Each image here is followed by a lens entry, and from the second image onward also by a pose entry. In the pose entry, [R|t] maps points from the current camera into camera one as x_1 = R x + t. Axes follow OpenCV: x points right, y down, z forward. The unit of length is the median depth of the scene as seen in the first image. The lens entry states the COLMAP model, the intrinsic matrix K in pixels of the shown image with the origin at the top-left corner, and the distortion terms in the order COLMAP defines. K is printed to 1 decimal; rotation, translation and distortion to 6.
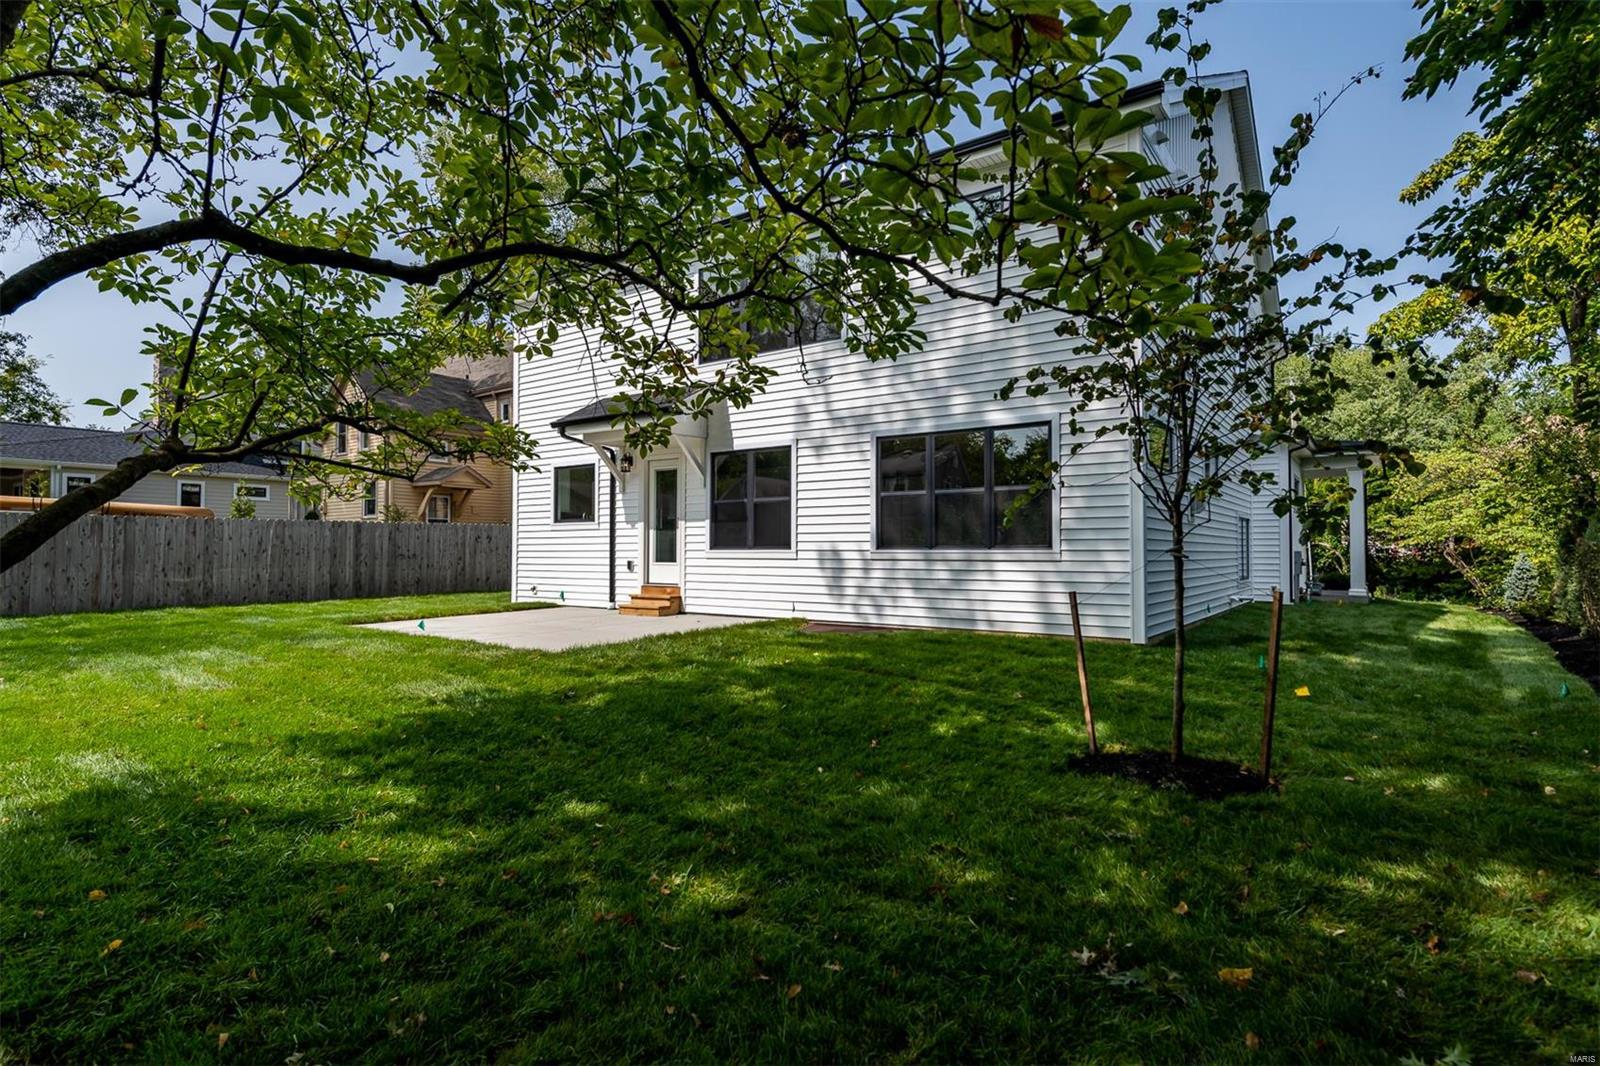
lens RADIAL K [[827.0, 0, 793.7], [0, 827.0, 541.8], [0, 0, 1]] dist [0.014856, -0.000024]
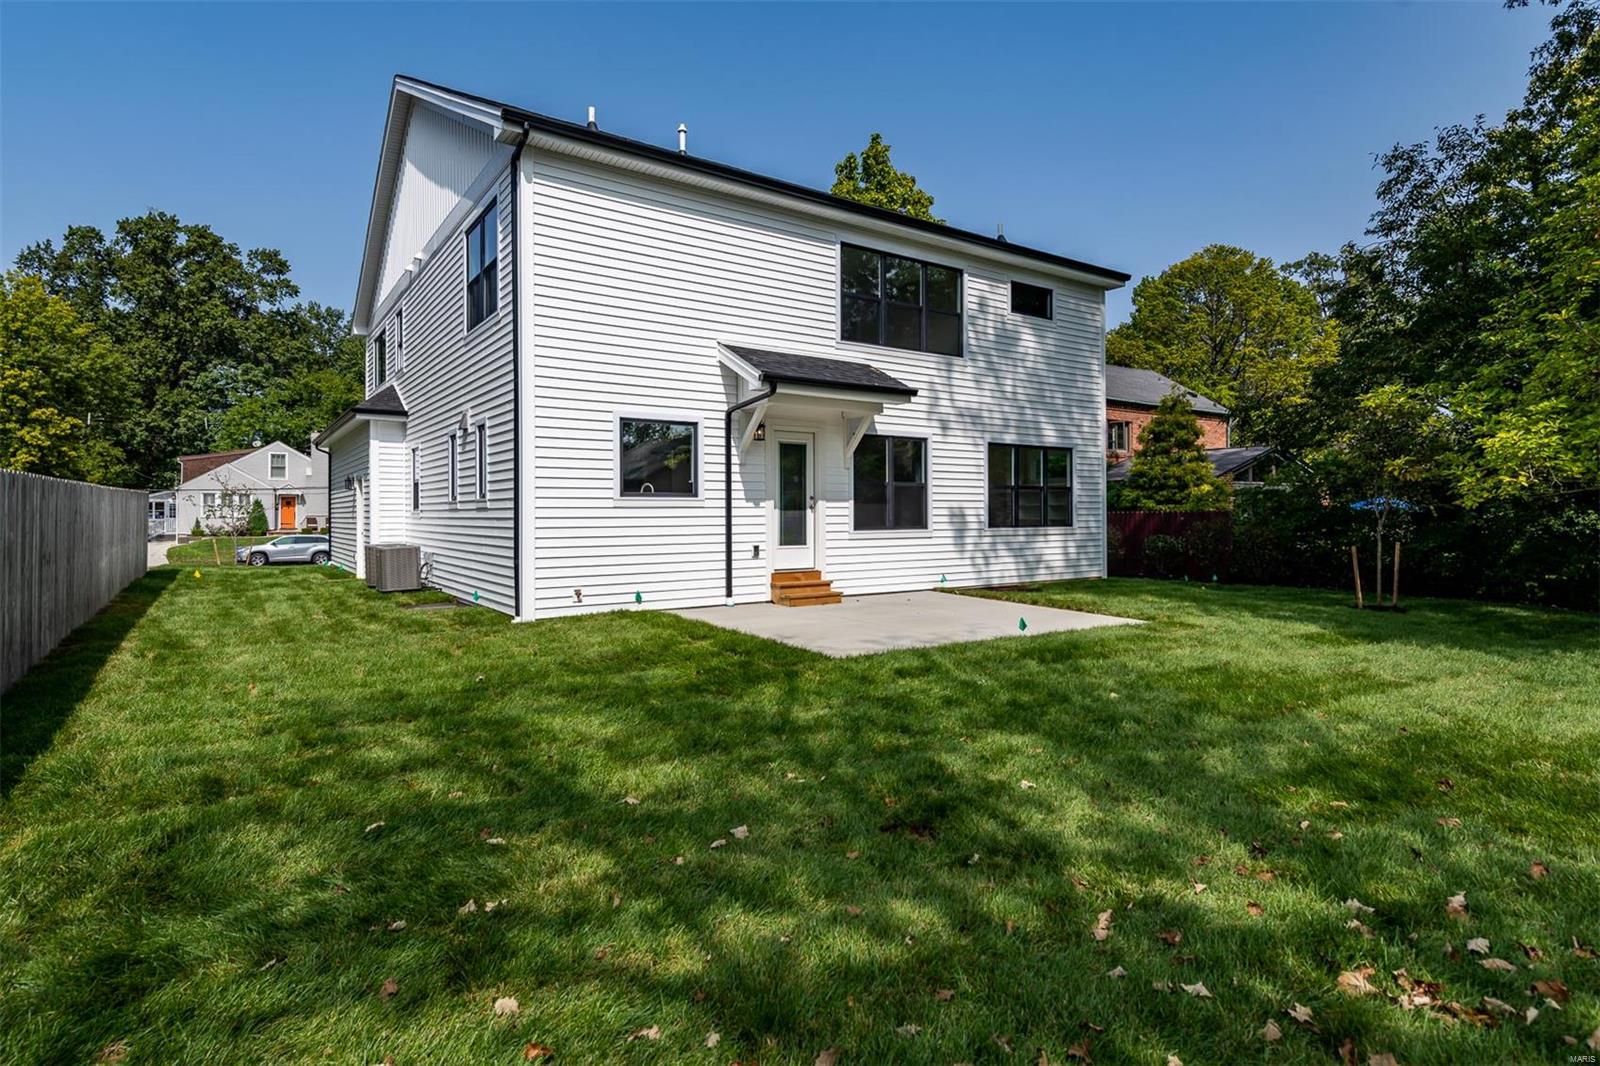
lens RADIAL K [[827.0, 0, 803.9], [0, 827.0, 515.4], [0, 0, 1]] dist [0.014856, -0.000024]
pose [[0.336949, -0.005361, 0.941507, -1.032161], [-0.009417, 0.999915, 0.009064, -0.016757], [-0.941476, -0.011920, 0.336870, 0.705883]]
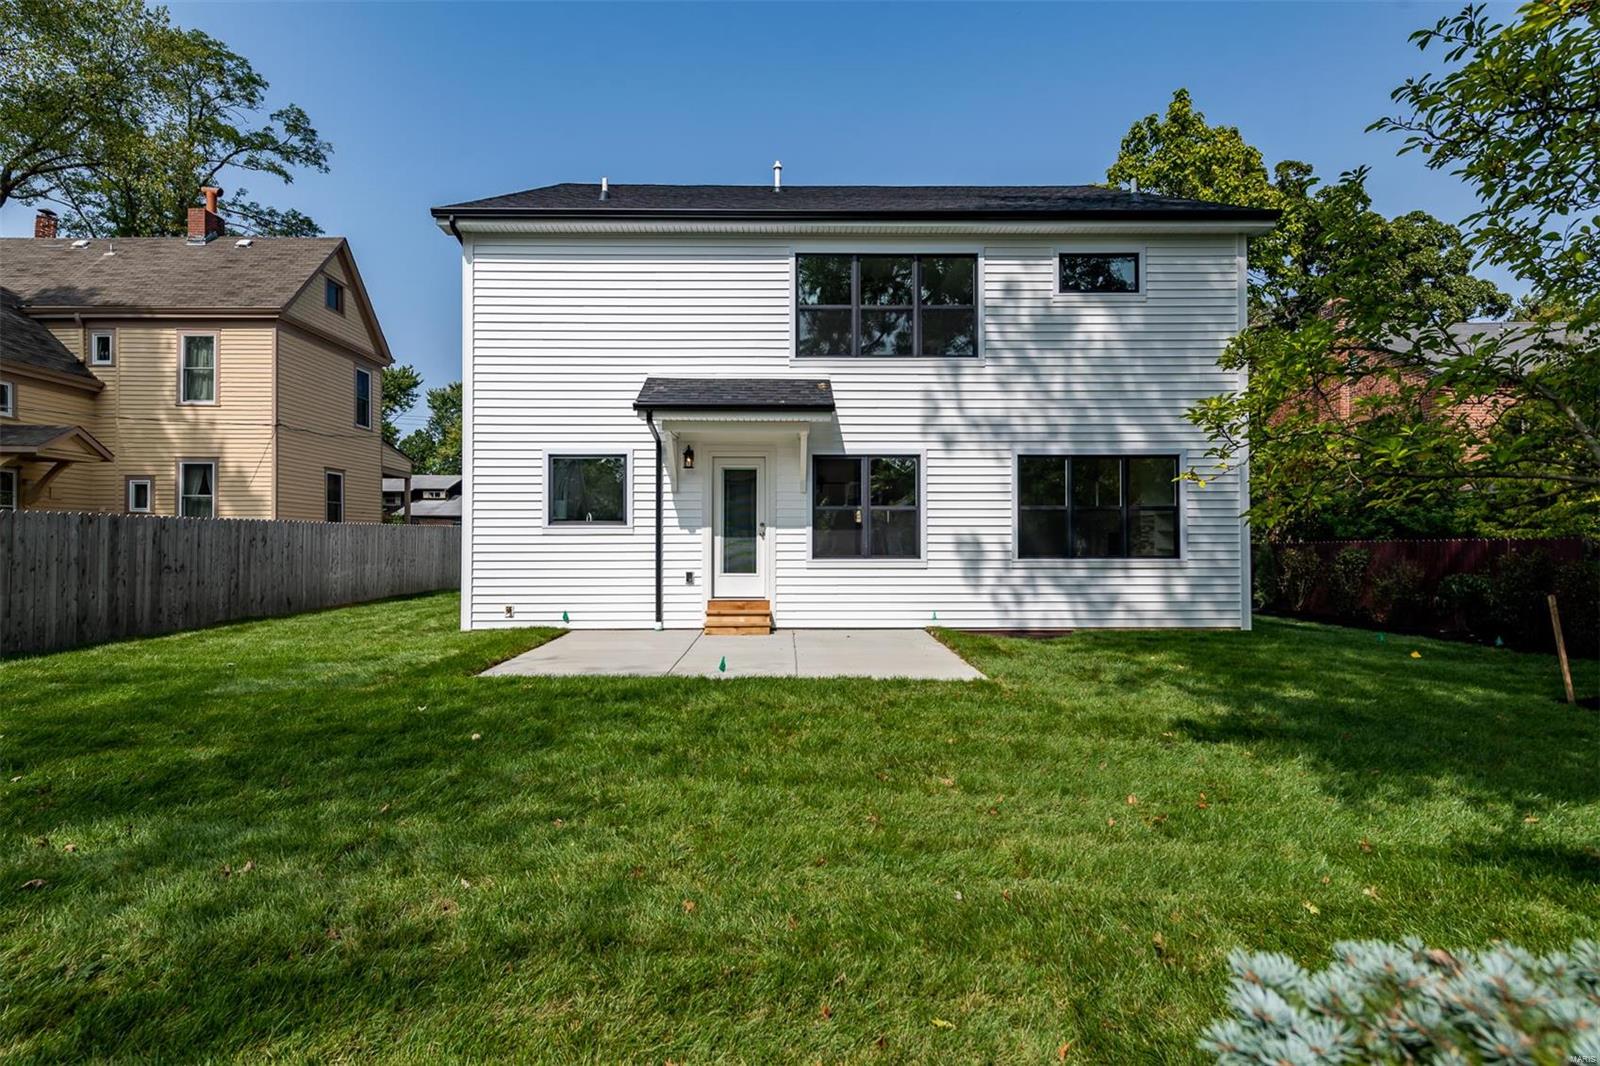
lens RADIAL K [[827.0, 0, 797.8], [0, 827.0, 536.8], [0, 0, 1]] dist [0.014856, -0.000024]
pose [[0.805688, 0.002440, 0.592335, -0.648240], [-0.005387, 0.999980, 0.003209, -0.017876], [-0.592315, -0.005776, 0.805685, 0.257731]]
